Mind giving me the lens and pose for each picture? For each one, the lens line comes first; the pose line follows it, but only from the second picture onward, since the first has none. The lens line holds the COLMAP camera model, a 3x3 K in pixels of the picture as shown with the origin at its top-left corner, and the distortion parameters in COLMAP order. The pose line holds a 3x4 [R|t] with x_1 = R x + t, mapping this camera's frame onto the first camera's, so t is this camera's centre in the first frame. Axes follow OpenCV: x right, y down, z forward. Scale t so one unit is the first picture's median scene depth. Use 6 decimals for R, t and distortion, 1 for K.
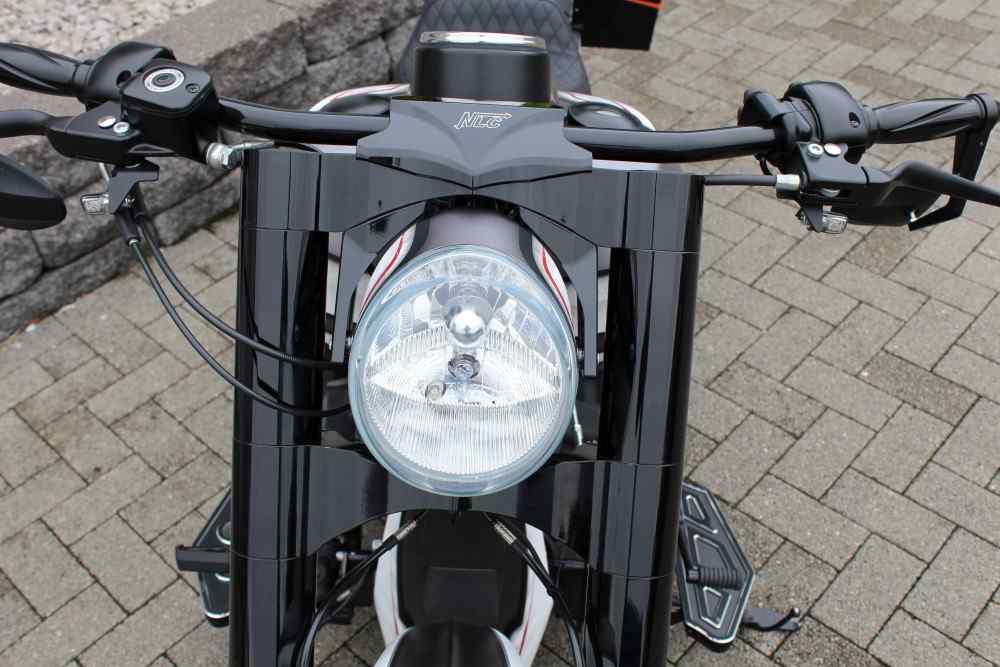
lens RADIAL K [[1061.3, 0, 500.0], [0, 1061.3, 333.5], [0, 0, 1]] dist [-0.122010, 0.154158]
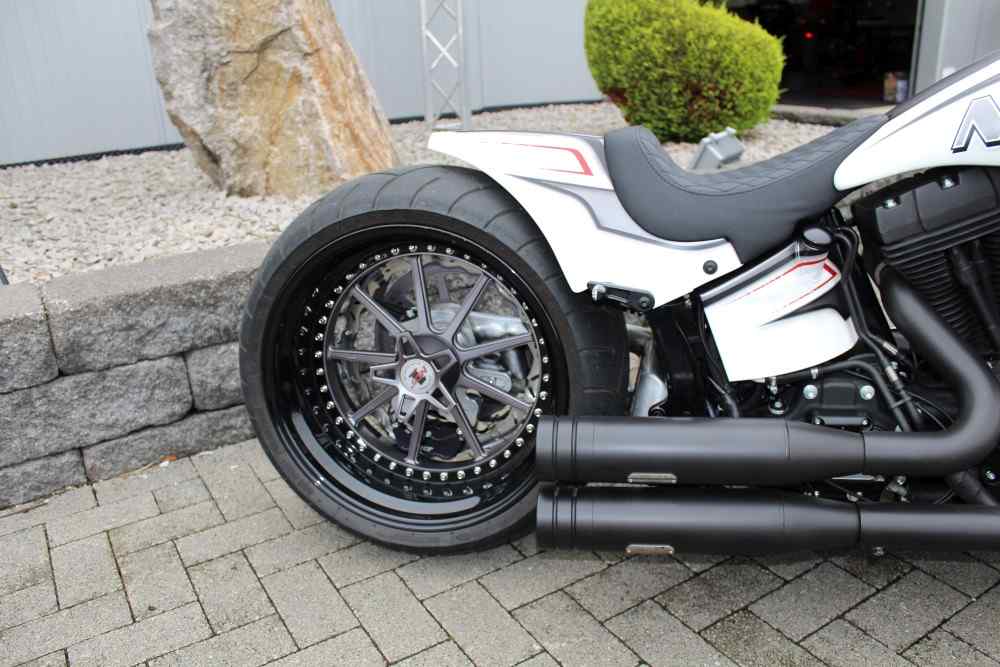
lens RADIAL K [[826.4, 0, 506.6], [0, 826.4, 336.8], [0, 0, 1]] dist [-0.171224, 0.151637]
pose [[0.969258, 0.121581, -0.213907, 0.012597], [-0.186982, 0.929060, -0.319195, 0.065816], [0.159924, 0.349379, 0.923233, 0.311732]]
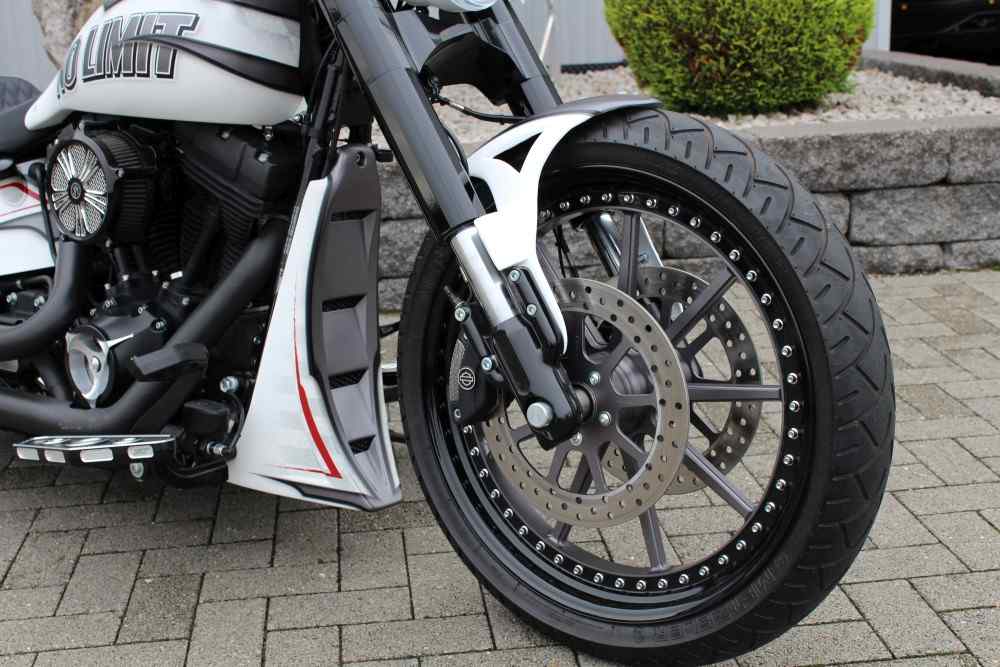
lens RADIAL K [[1345.5, 0, 500.0], [0, 1345.5, 333.5], [0, 0, 1]] dist [-0.040269, -0.011990]
pose [[0.768954, 0.216166, -0.601650, 0.999197], [-0.435336, 0.866244, -0.245160, 0.008576], [0.468180, 0.450436, 0.760207, 0.244259]]
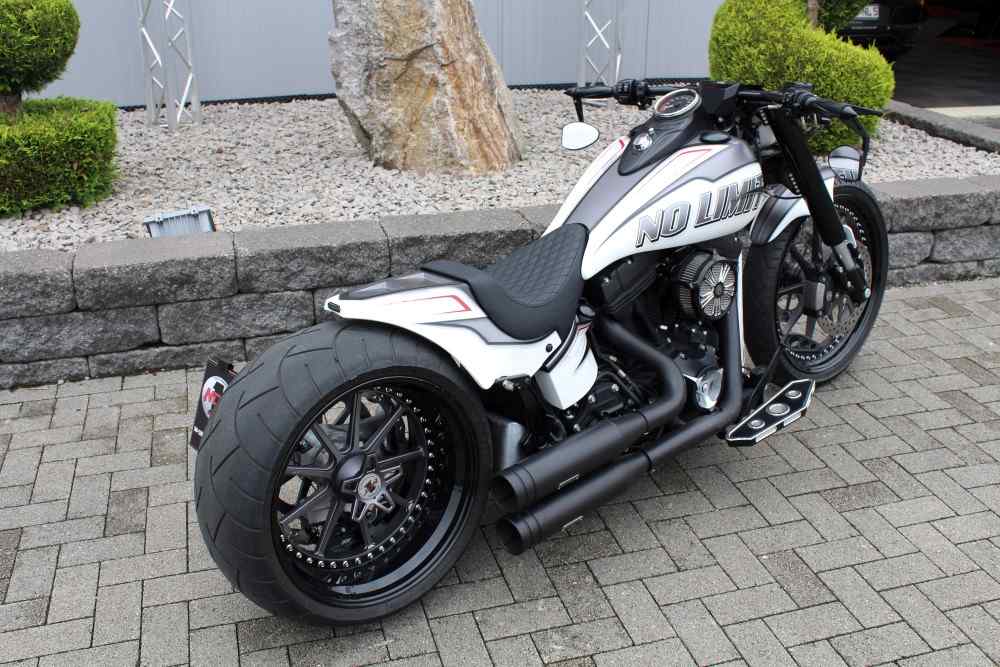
lens RADIAL K [[979.7, 0, 503.2], [0, 979.7, 336.7], [0, 0, 1]] dist [-0.146160, 0.162360]
pose [[0.862498, 0.278408, -0.422595, 0.442404], [-0.386305, 0.901648, -0.194421, 0.132140], [0.326903, 0.330939, 0.885220, -0.208091]]
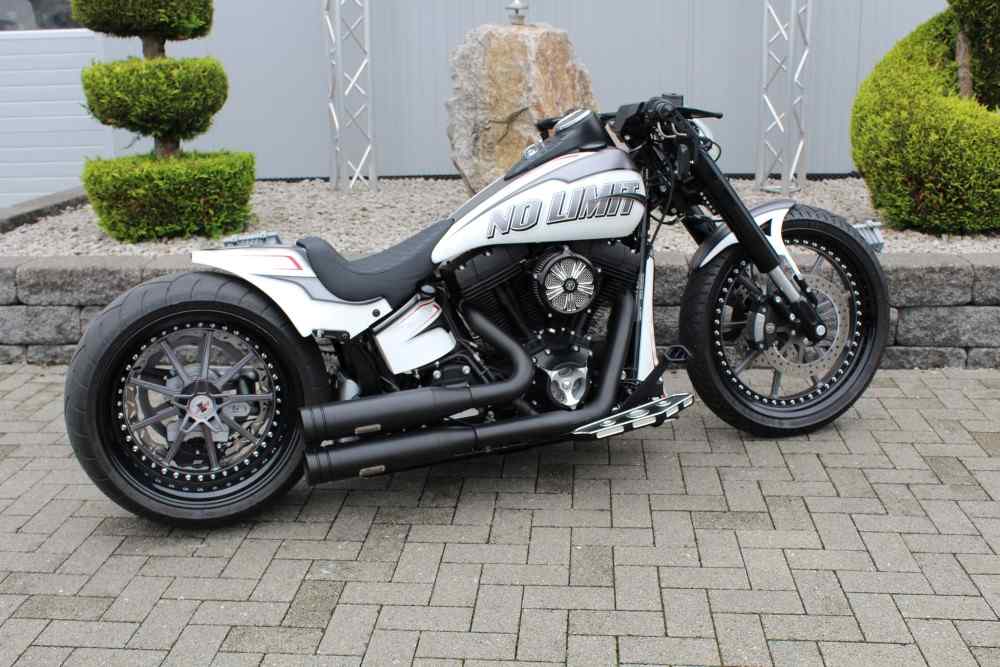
lens RADIAL K [[1083.8, 0, 497.7], [0, 1083.8, 332.3], [0, 0, 1]] dist [-0.120012, 0.153662]
pose [[0.626551, 0.264516, -0.733120, 1.052667], [-0.536817, 0.828410, -0.159886, 0.075402], [0.565032, 0.493728, 0.661038, -0.045887]]
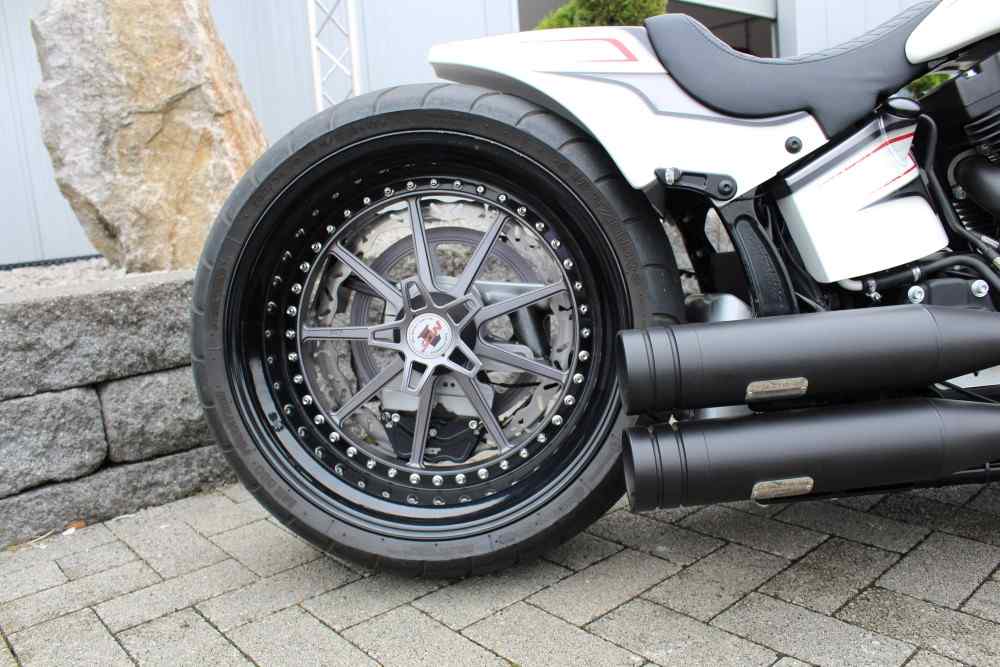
lens RADIAL K [[826.4, 0, 506.6], [0, 826.4, 336.8], [0, 0, 1]] dist [-0.171224, 0.151637]
pose [[0.996294, 0.018801, -0.083930, -0.089449], [-0.059314, 0.856847, -0.512147, 0.150851], [0.062286, 0.515227, 0.854787, 0.462248]]
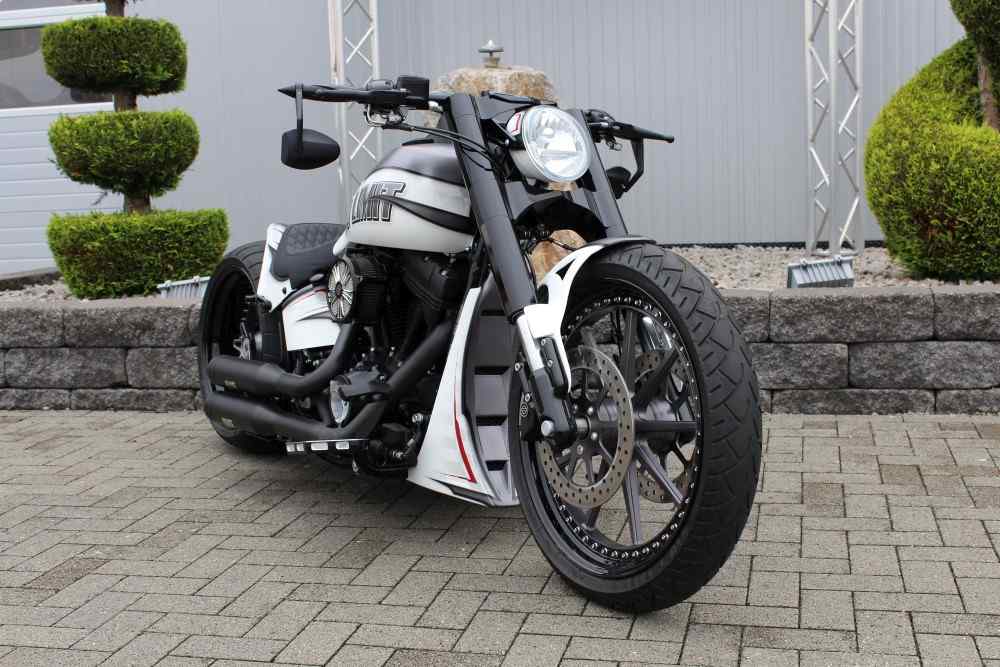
lens RADIAL K [[1283.7, 0, 500.0], [0, 1283.7, 333.5], [0, 0, 1]] dist [-0.064836, 0.073216]
pose [[0.500292, 0.168908, -0.849222, 1.478938], [-0.570112, 0.802436, -0.176261, 0.012178], [0.651674, 0.572334, 0.497749, 0.202062]]
